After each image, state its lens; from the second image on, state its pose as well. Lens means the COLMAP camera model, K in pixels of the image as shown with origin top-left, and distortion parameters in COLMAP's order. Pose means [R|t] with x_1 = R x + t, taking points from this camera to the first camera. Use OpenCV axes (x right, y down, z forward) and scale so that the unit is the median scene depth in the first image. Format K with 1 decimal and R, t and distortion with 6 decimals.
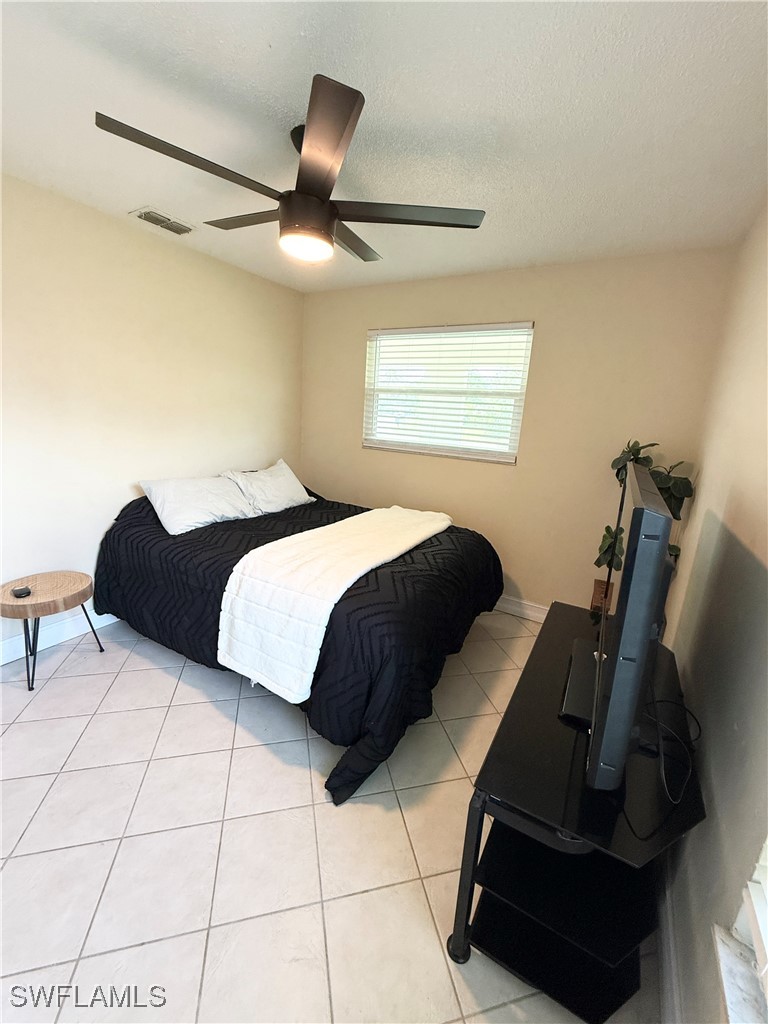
lens RADIAL K [[406.2, 0, 378.9], [0, 406.2, 510.6], [0, 0, 1]] dist [-0.000730, -0.000461]
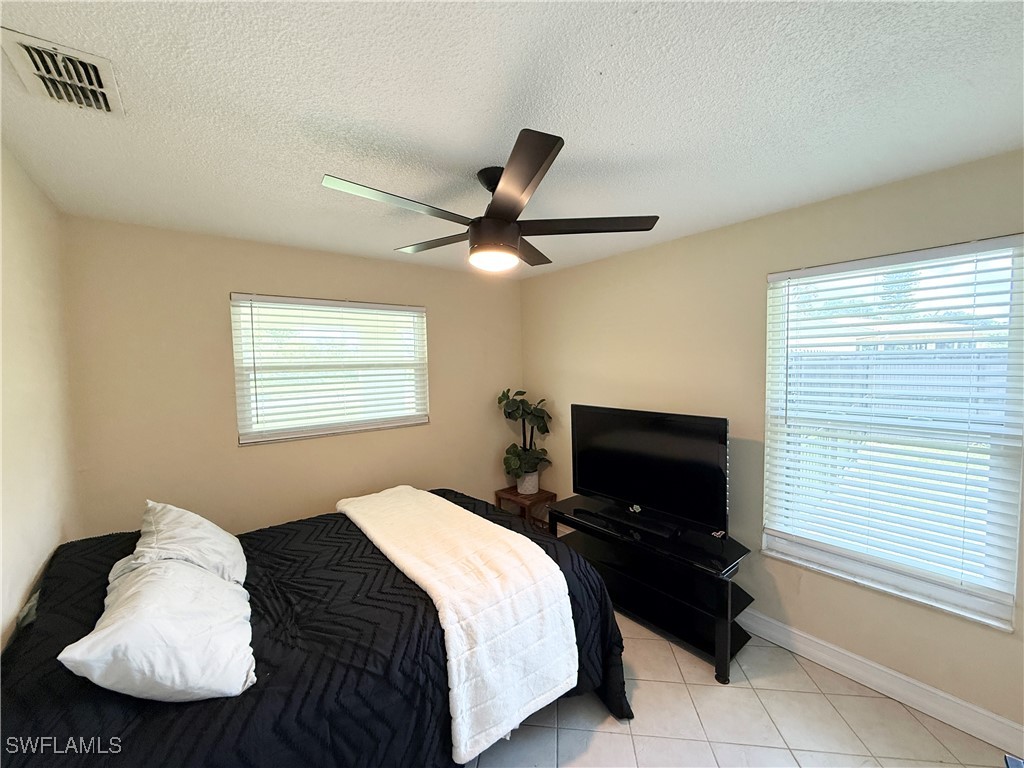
lens RADIAL K [[406.2, 0, 509.4], [0, 406.2, 387.2], [0, 0, 1]] dist [-0.000730, -0.000461]
pose [[0.338362, -0.116247, 0.933808, -0.658581], [0.262226, 0.964681, 0.025074, -0.182644], [-0.903741, 0.236385, 0.356895, 0.356907]]
